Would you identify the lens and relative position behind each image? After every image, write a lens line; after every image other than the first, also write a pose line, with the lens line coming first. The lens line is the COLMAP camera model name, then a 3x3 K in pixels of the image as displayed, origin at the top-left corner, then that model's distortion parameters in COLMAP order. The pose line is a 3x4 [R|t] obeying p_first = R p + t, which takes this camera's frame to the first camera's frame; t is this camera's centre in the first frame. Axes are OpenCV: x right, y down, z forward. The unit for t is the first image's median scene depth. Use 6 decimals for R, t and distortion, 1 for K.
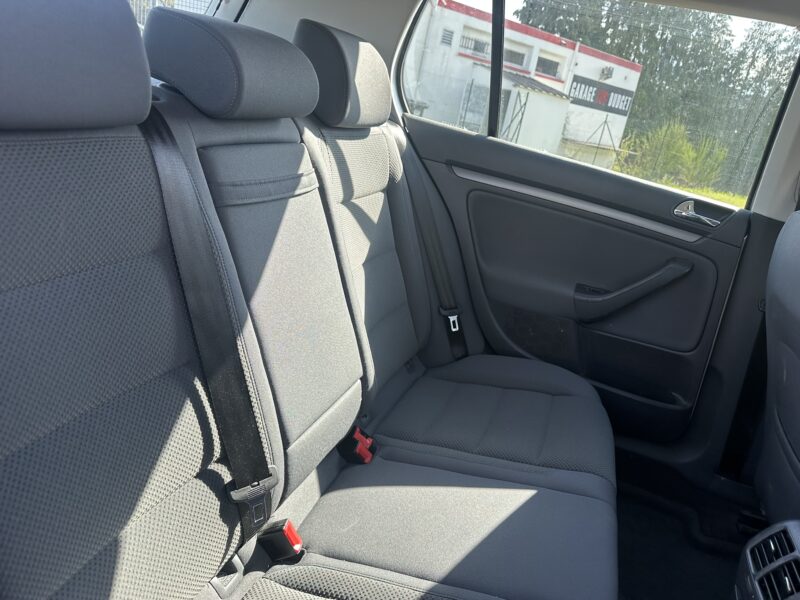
lens RADIAL K [[577.7, 0, 392.4], [0, 577.7, 299.8], [0, 0, 1]] dist [-0.002740, -0.009341]
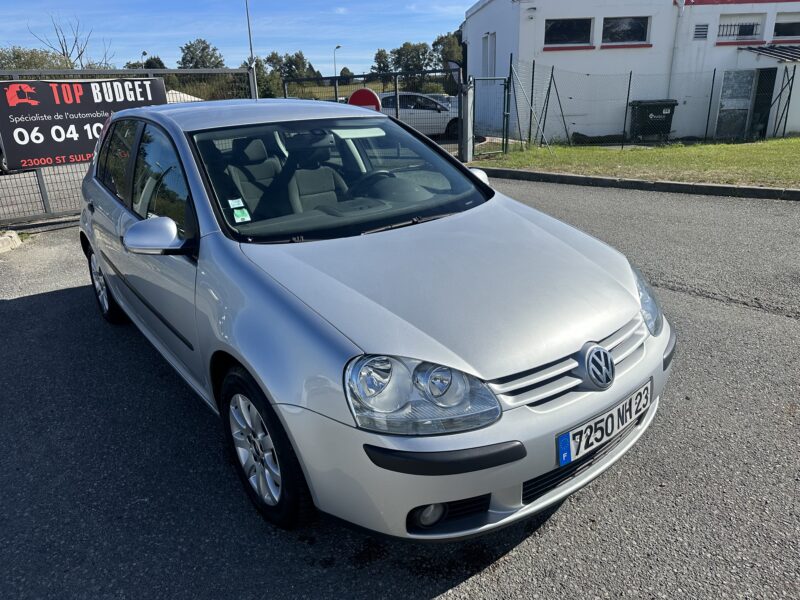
lens RADIAL K [[577.7, 0, 400.9], [0, 577.7, 300.2], [0, 0, 1]] dist [-0.002740, -0.009341]
pose [[0.823701, -0.035064, -0.565940, 0.215853], [0.005780, 0.998554, -0.053455, 0.058604], [0.566996, 0.040760, 0.822712, -0.092906]]
